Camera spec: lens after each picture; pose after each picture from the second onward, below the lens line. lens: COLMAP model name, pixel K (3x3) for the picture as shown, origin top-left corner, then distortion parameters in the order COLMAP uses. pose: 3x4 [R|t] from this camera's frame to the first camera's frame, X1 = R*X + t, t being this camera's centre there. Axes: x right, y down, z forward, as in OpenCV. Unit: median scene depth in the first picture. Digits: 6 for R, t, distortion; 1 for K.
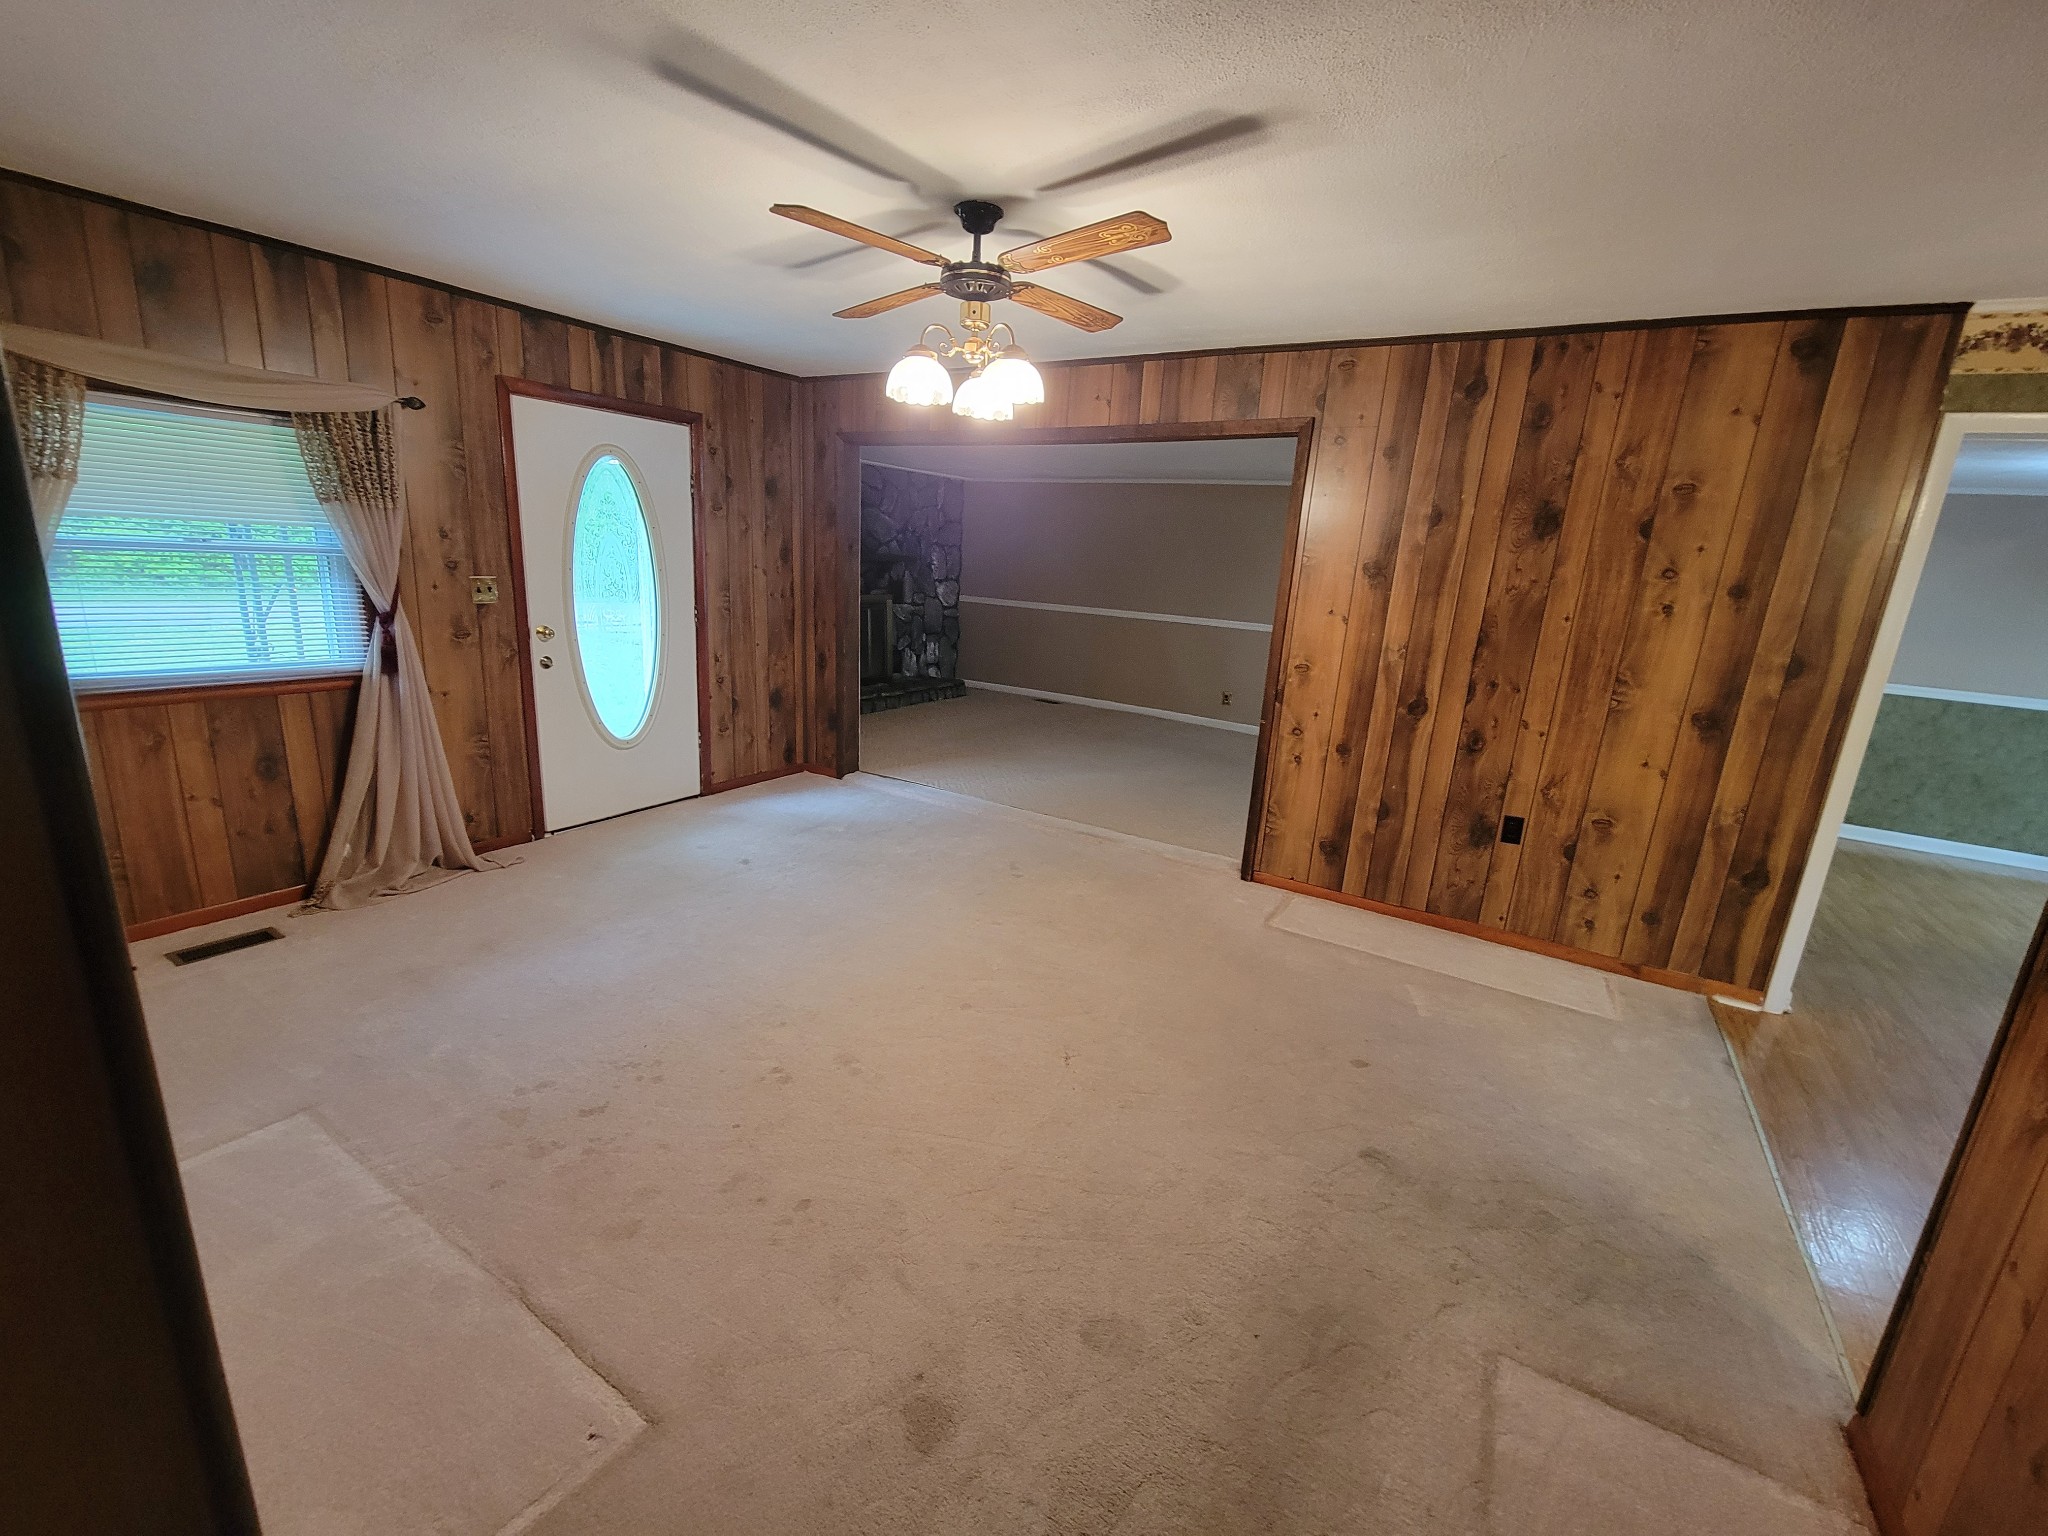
lens RADIAL K [[837.4, 0, 1021.0], [0, 837.4, 768.5], [0, 0, 1]] dist [-0.003311, -0.001289]
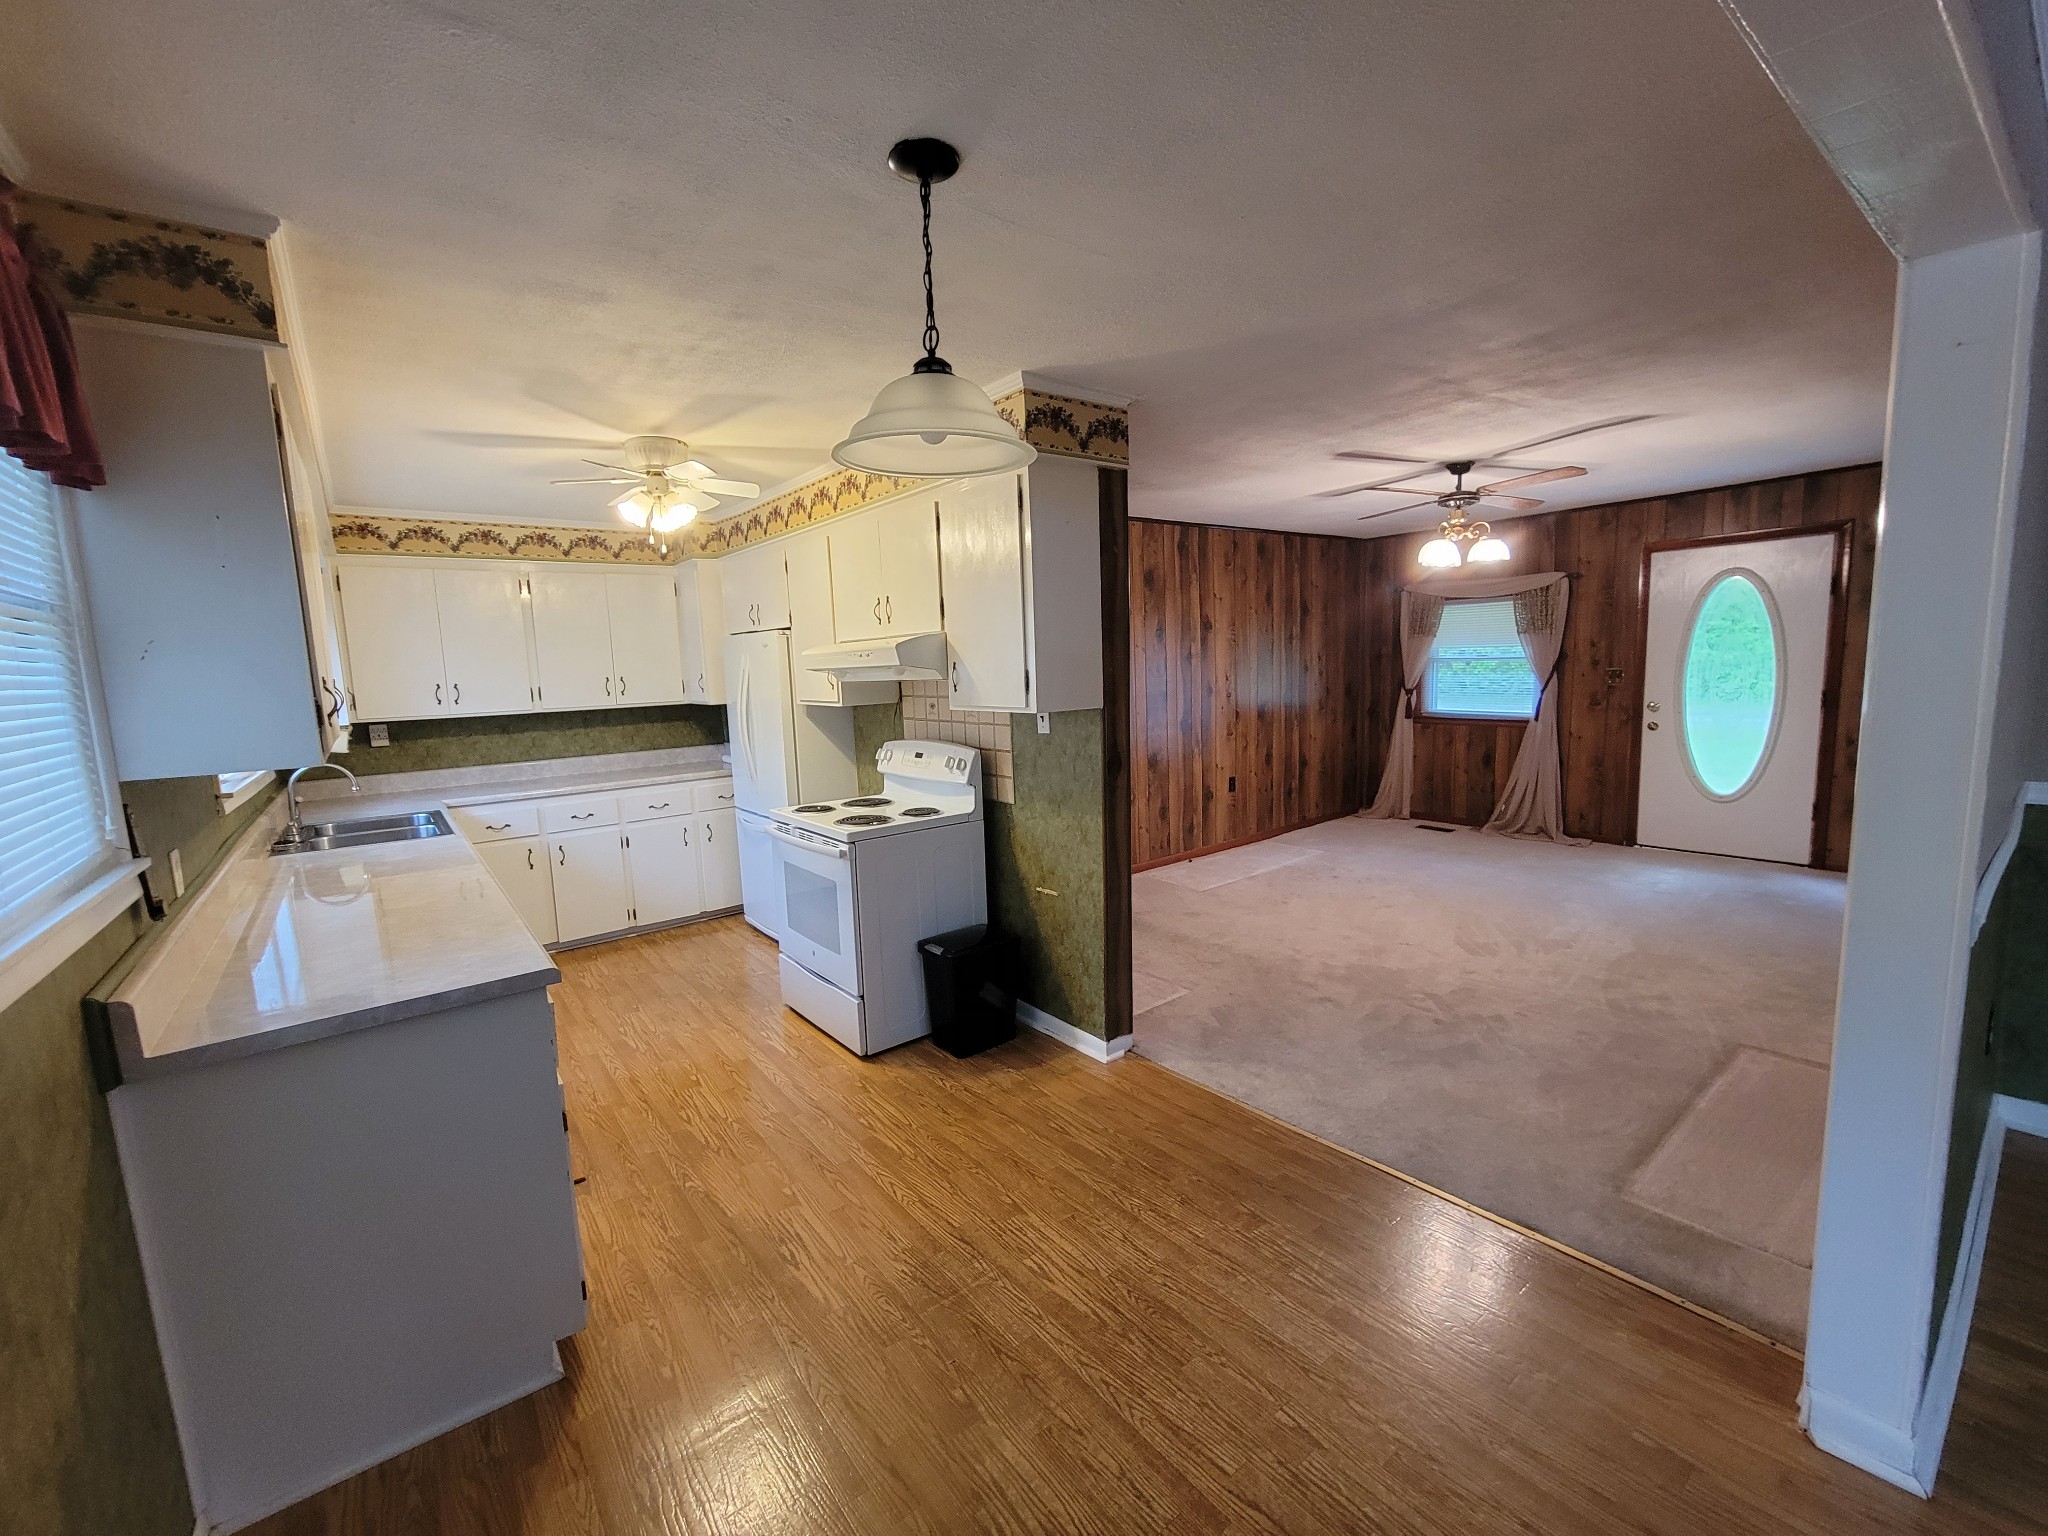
lens RADIAL K [[837.4, 0, 1016.4], [0, 837.4, 771.3], [0, 0, 1]] dist [-0.003311, -0.001289]
pose [[-0.360083, 0.077429, -0.929701, 1.327613], [-0.214427, 0.963000, 0.163252, -0.057393], [0.907943, 0.258137, -0.330158, 0.558164]]
